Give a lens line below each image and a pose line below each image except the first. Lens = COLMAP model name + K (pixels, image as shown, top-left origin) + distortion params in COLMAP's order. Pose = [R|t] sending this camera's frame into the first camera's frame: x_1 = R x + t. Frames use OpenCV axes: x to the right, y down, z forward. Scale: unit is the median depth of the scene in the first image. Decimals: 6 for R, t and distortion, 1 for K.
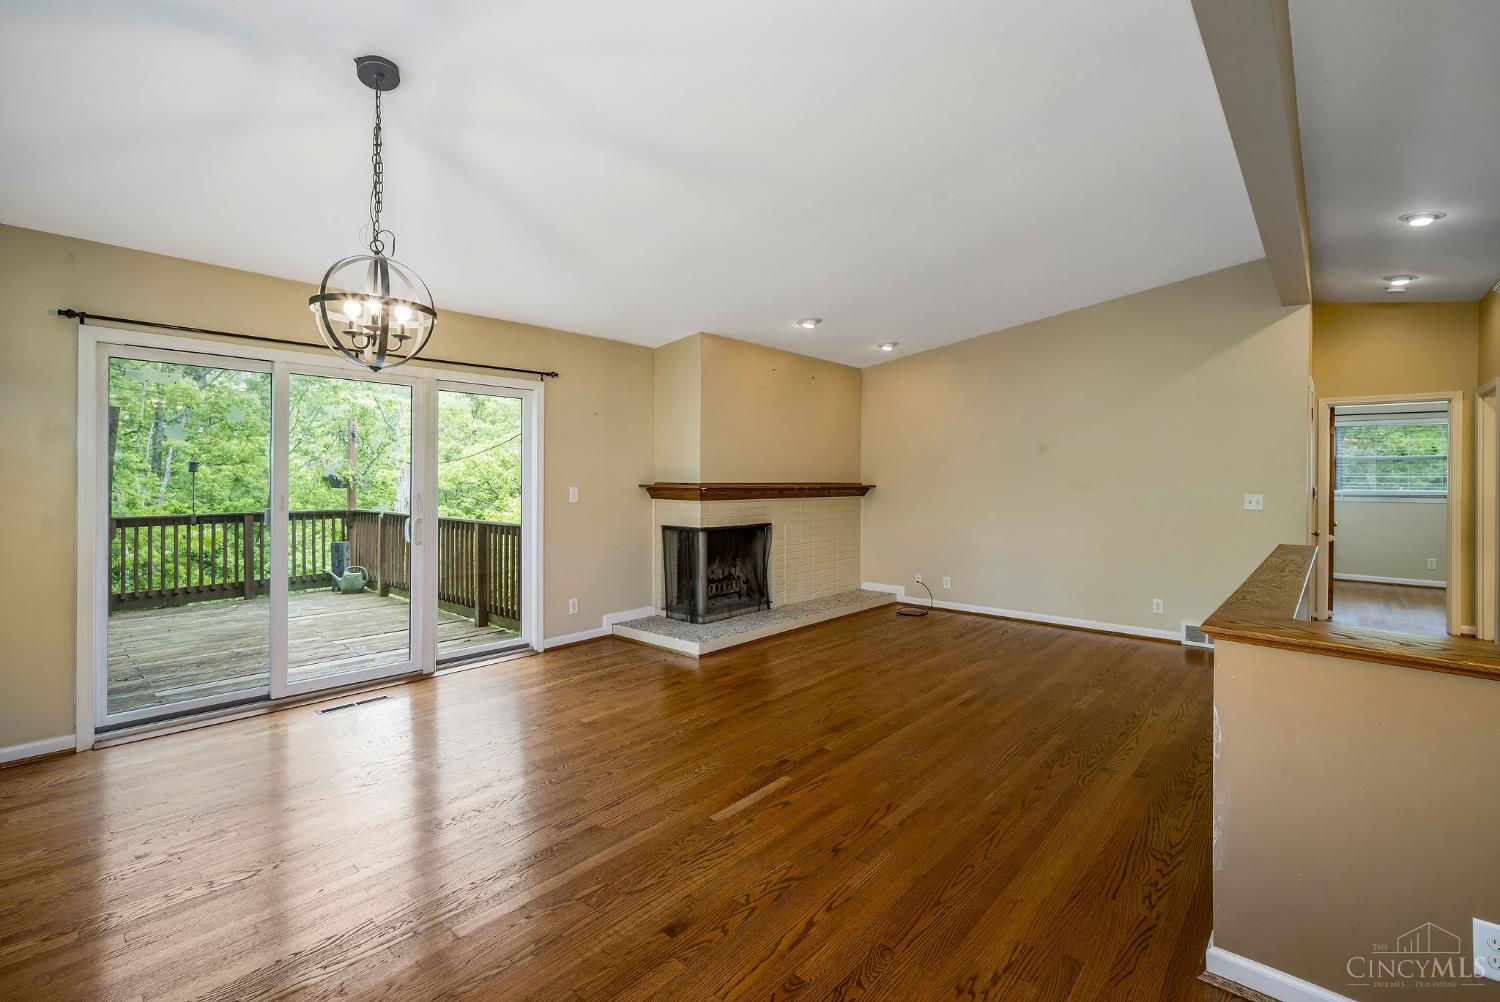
lens RADIAL K [[660.7, 0, 779.6], [0, 660.7, 482.6], [0, 0, 1]] dist [-0.003470, -0.000352]
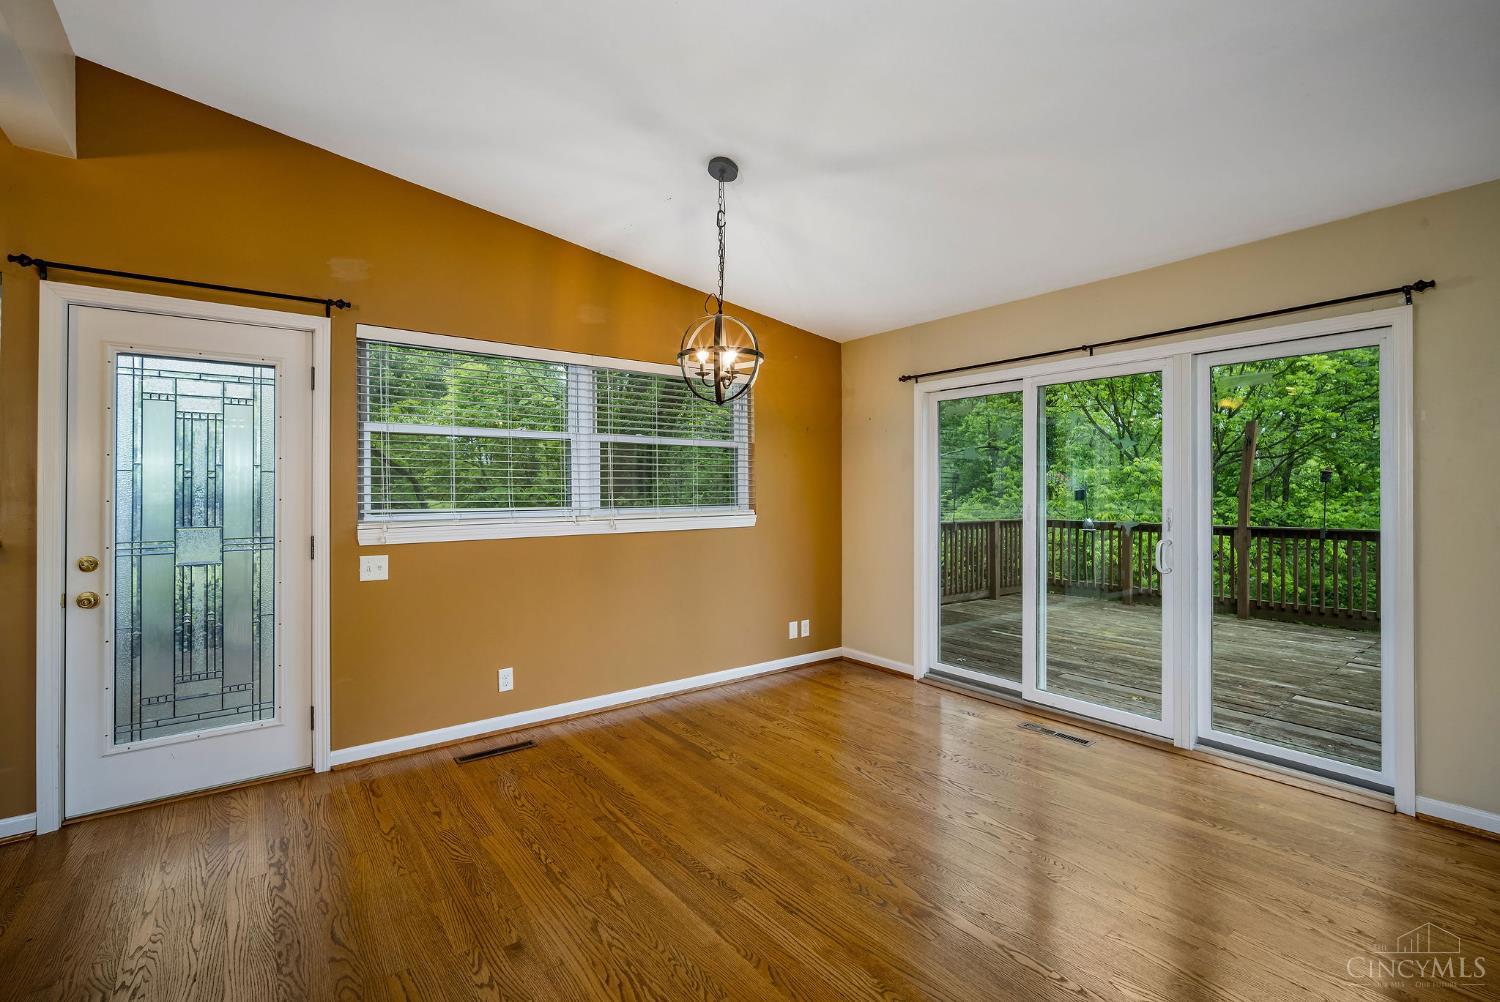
lens RADIAL K [[663.8, 0, 733.9], [0, 663.8, 482.9], [0, 0, 1]] dist [-0.003000, -0.000291]
pose [[-0.236082, -0.012447, -0.971653, 0.280519], [-0.003205, 0.999922, -0.012030, -0.001361], [0.971728, 0.000274, -0.236103, 0.596304]]
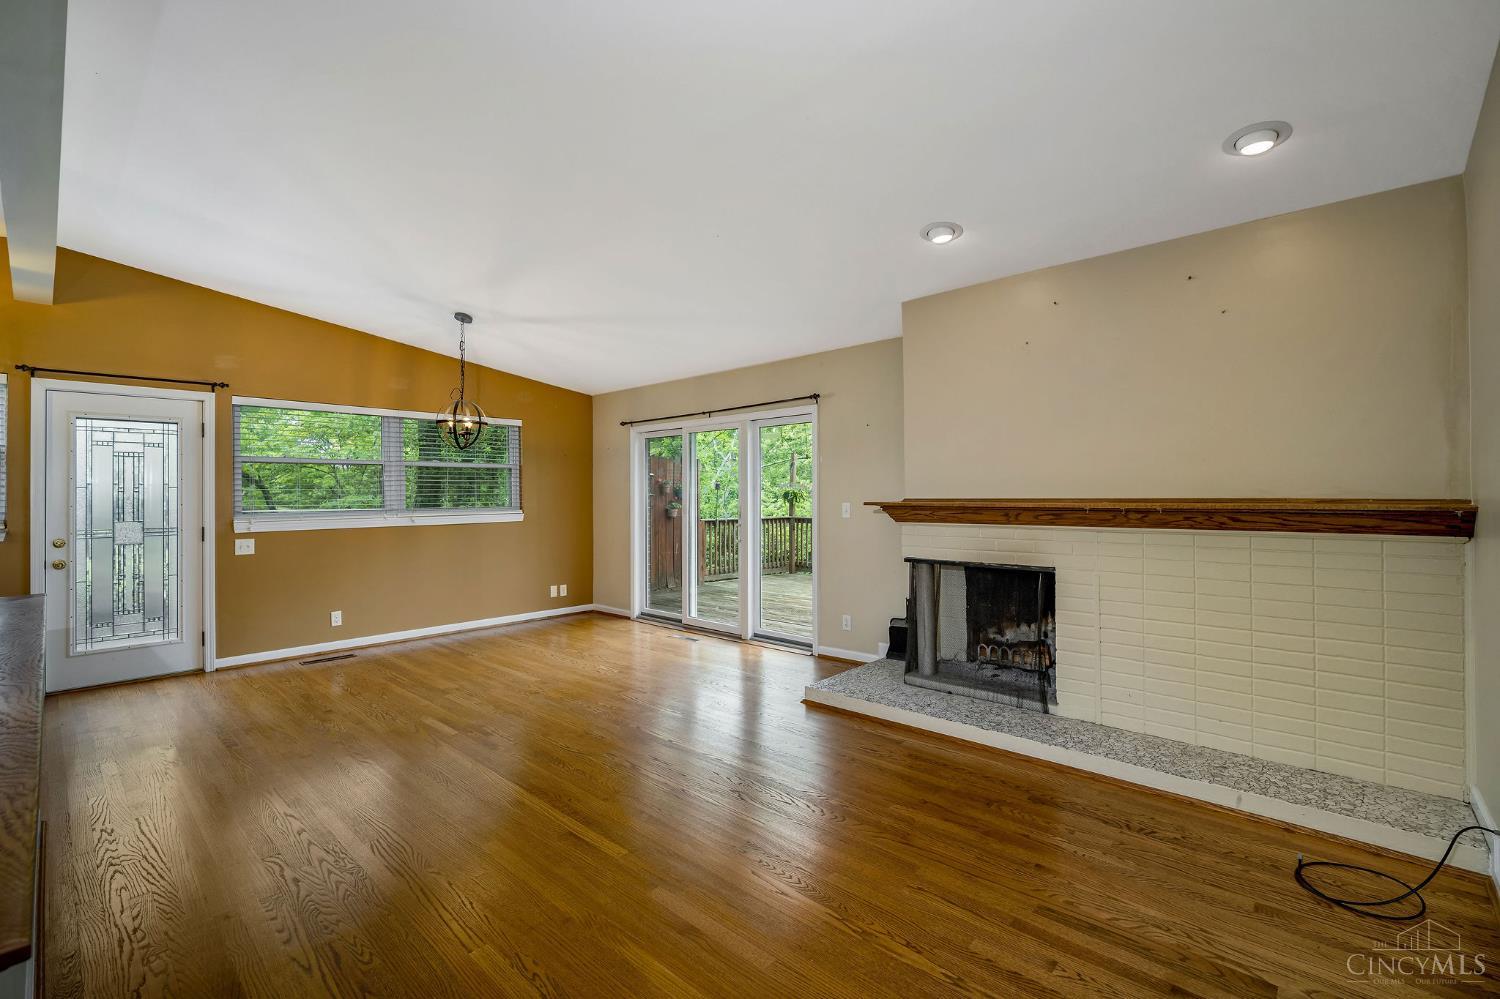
lens RADIAL K [[668.1, 0, 748.2], [0, 668.1, 488.2], [0, 0, 1]] dist [-0.015640, 0.007574]
pose [[-0.054797, -0.011591, -0.998430, 0.730319], [0.001883, 0.999930, -0.011711, -0.003296], [0.998496, -0.002522, -0.054771, 0.948156]]
